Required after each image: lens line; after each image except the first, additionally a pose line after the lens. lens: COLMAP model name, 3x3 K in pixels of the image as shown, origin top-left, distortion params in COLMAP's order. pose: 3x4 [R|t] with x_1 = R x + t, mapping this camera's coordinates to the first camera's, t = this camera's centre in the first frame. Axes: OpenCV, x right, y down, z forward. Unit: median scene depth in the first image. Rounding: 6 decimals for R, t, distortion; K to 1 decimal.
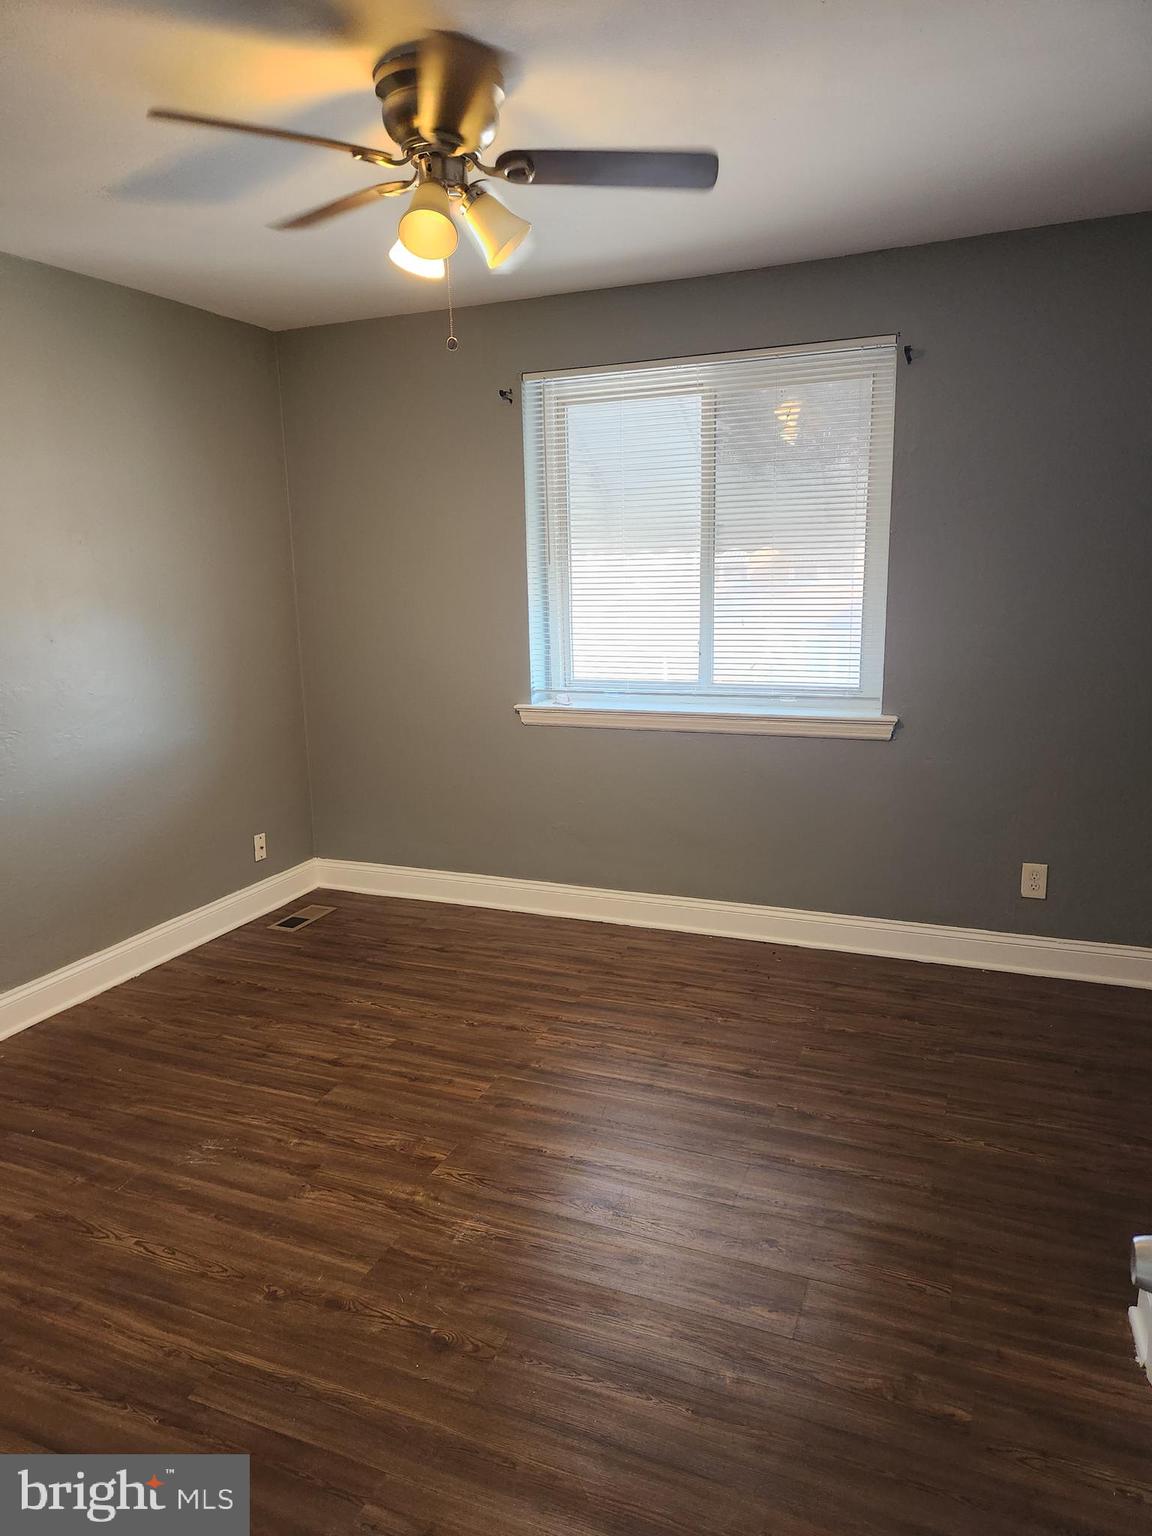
lens RADIAL K [[1045.6, 0, 576.0], [0, 1045.6, 768.0], [0, 0, 1]] dist [0.084637, -0.077588]
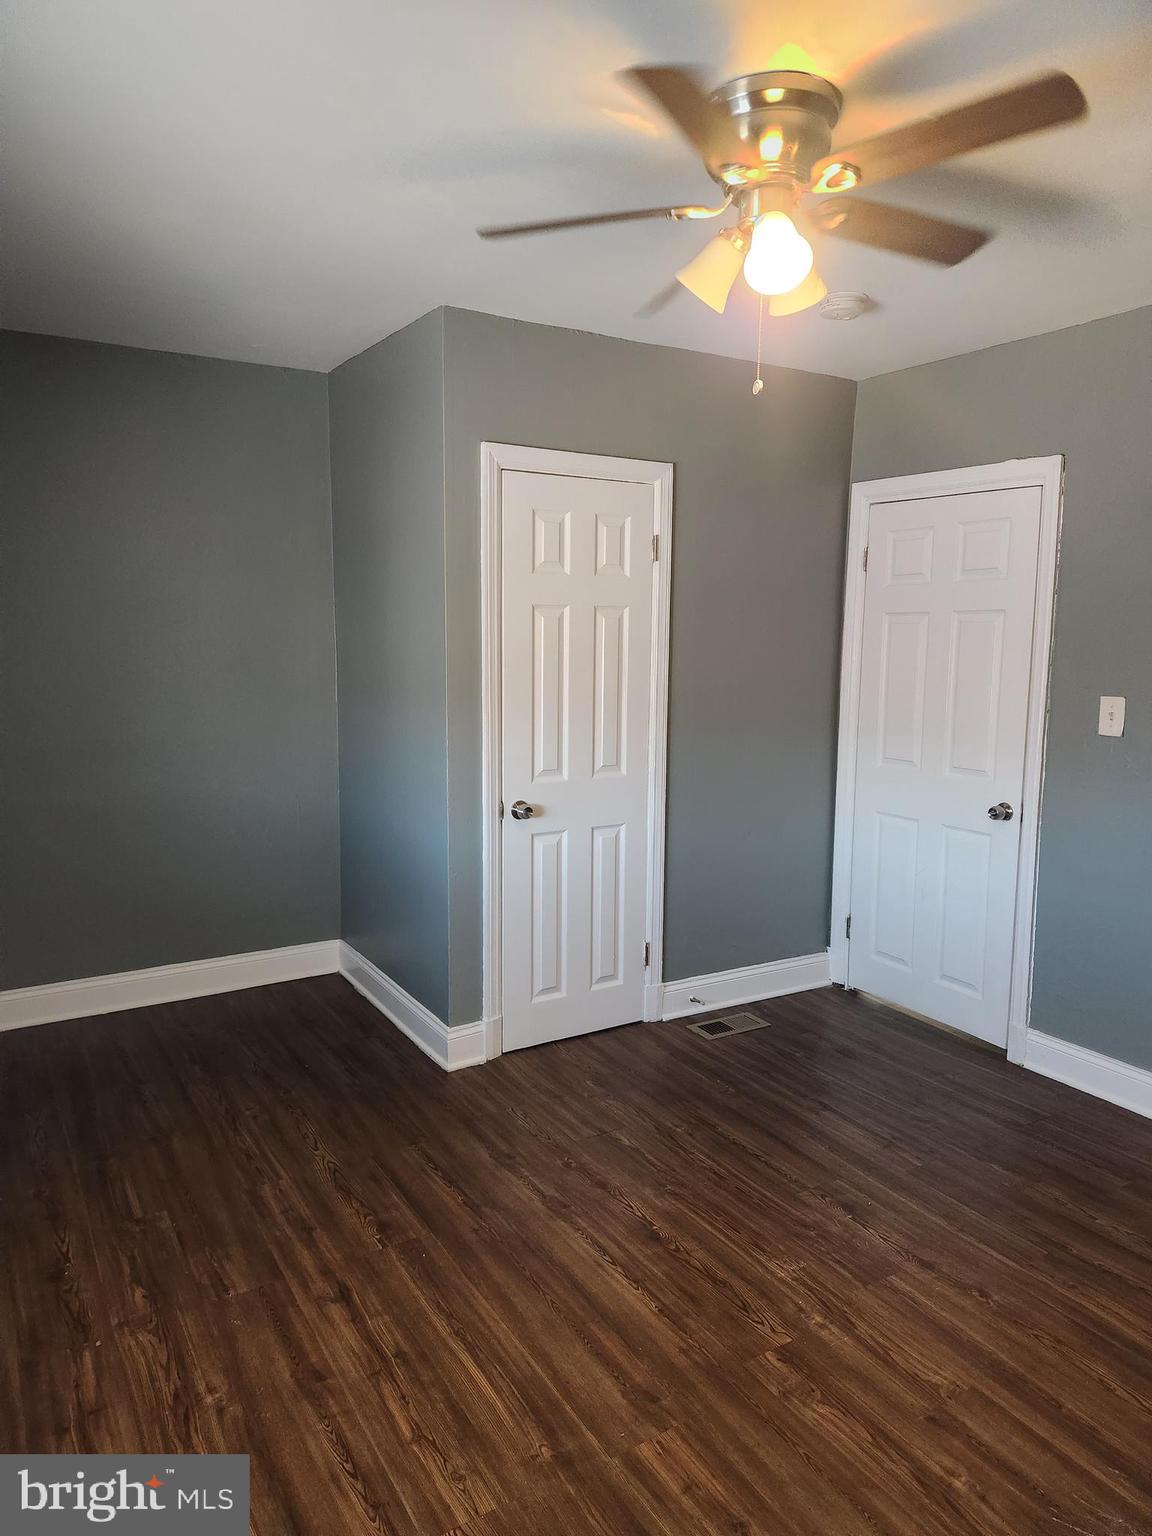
lens RADIAL K [[1045.6, 0, 576.0], [0, 1045.6, 768.0], [0, 0, 1]] dist [0.084637, -0.077588]
pose [[-0.816685, -0.056825, 0.574279, -0.448089], [0.130447, 0.951205, 0.279630, -0.299223], [-0.562147, 0.303283, -0.769422, 1.582831]]
